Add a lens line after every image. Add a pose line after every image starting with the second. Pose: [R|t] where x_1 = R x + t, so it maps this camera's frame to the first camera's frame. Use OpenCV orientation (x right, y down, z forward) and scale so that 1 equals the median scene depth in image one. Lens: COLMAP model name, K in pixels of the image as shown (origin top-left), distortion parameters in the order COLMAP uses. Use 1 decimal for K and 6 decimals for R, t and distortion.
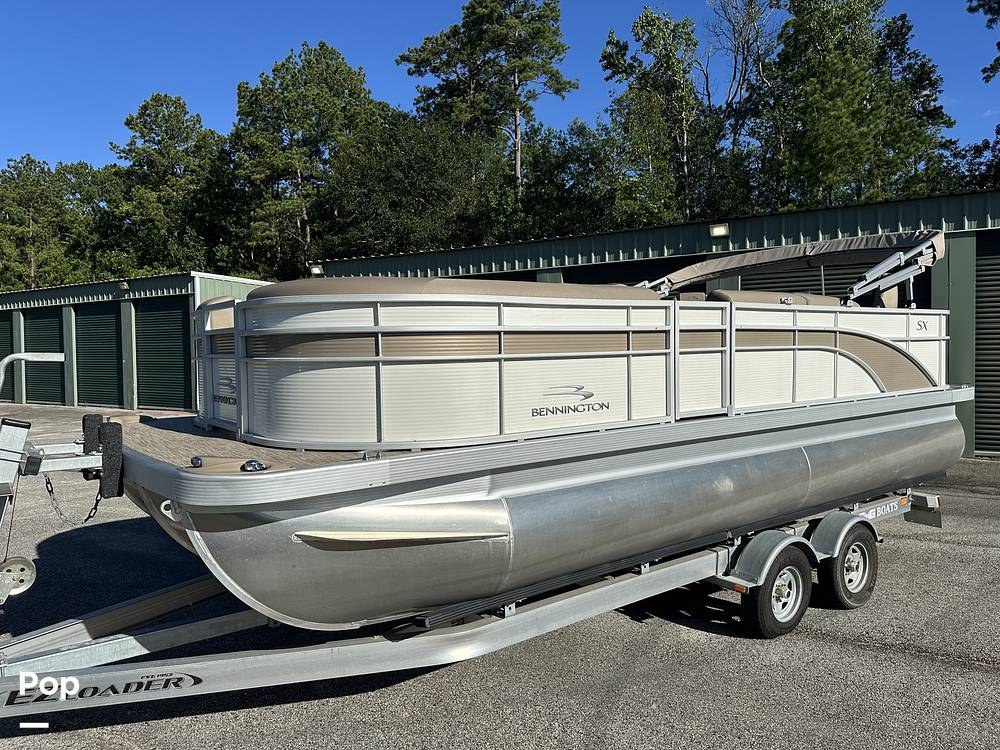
lens RADIAL K [[712.3, 0, 496.0], [0, 712.3, 369.8], [0, 0, 1]] dist [0.062685, -0.086115]
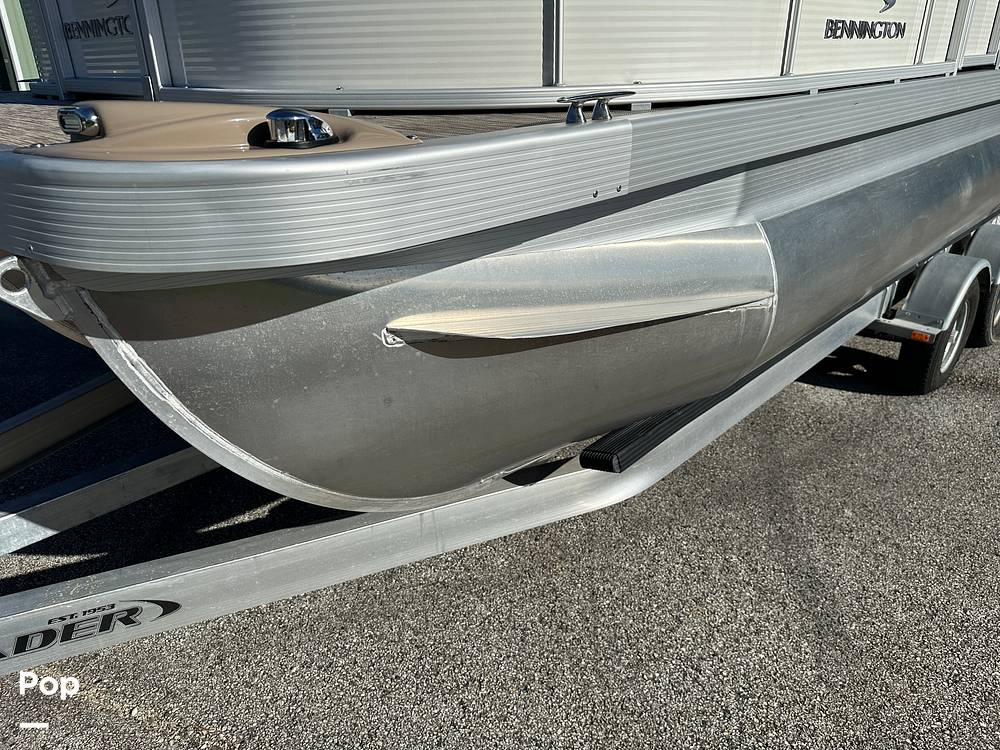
lens RADIAL K [[712.3, 0, 496.0], [0, 712.3, 369.8], [0, 0, 1]] dist [0.062685, -0.086115]
pose [[0.987593, -0.063112, 0.143794, -0.226027], [0.005145, 0.928196, 0.372057, 0.085856], [-0.156950, -0.366701, 0.917005, 0.506915]]
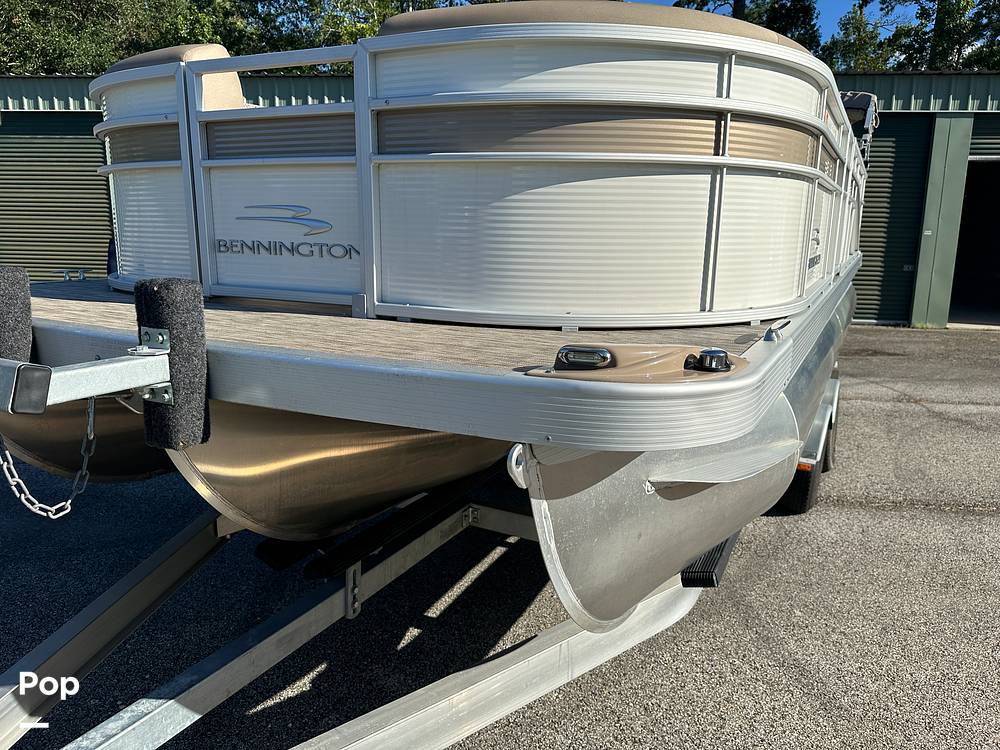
lens RADIAL K [[724.7, 0, 502.2], [0, 724.7, 369.7], [0, 0, 1]] dist [0.003418, -0.003057]
pose [[0.901501, -0.058173, 0.428850, -0.493045], [-0.015351, 0.986003, 0.166021, 0.046985], [-0.432505, -0.156251, 0.887989, 0.466291]]
